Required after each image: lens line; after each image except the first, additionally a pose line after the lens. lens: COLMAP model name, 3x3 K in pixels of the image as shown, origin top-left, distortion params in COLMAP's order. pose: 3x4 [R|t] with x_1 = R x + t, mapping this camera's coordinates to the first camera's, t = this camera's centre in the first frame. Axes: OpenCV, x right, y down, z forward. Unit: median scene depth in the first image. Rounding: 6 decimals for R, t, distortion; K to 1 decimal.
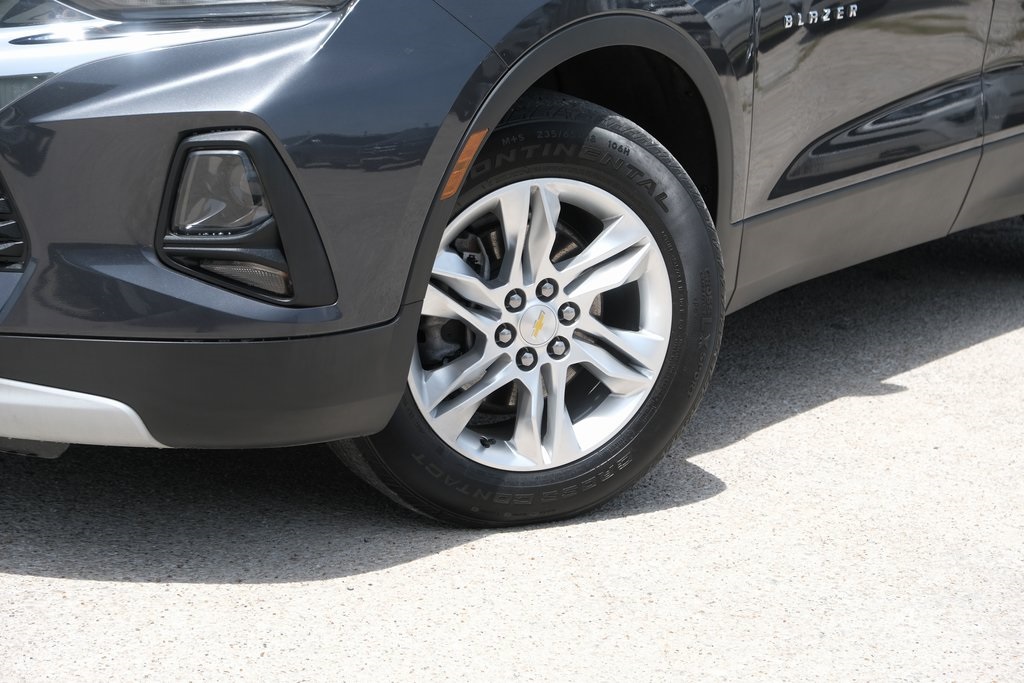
lens RADIAL K [[2443.9, 0, 511.9], [0, 2443.9, 343.7], [0, 0, 1]] dist [-0.003042, 0.000000]
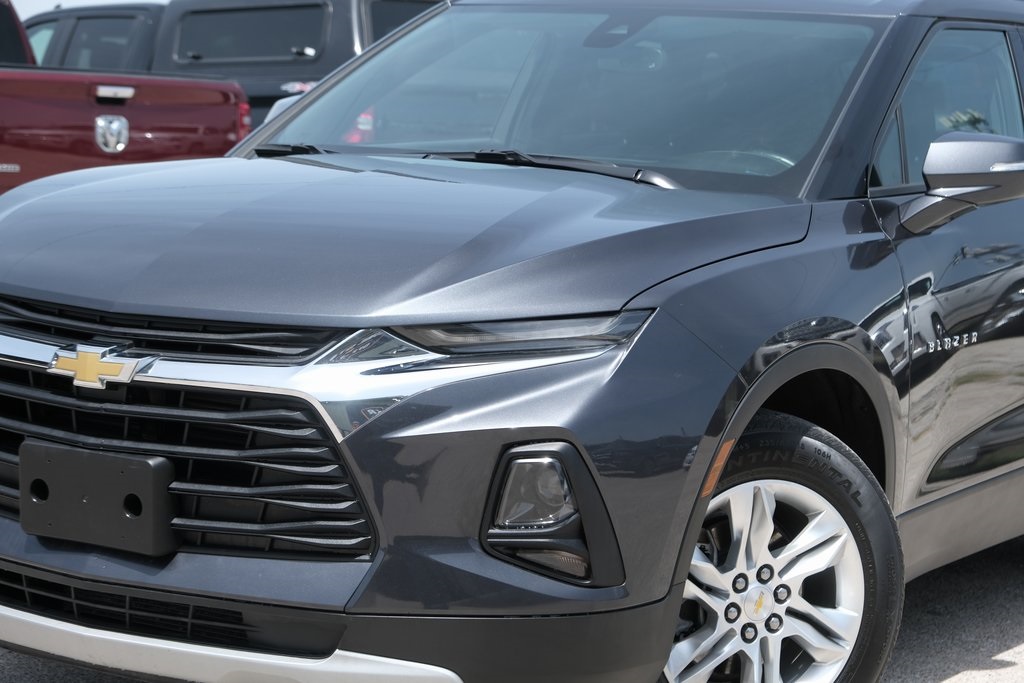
lens RADIAL K [[2443.9, 0, 511.9], [0, 2443.9, 338.2], [0, 0, 1]] dist [-0.003042, 0.000000]
pose [[0.998934, -0.012972, 0.044301, -0.160146], [0.018794, 0.990851, -0.133643, 0.020900], [-0.042162, 0.134333, 0.990039, -0.186410]]
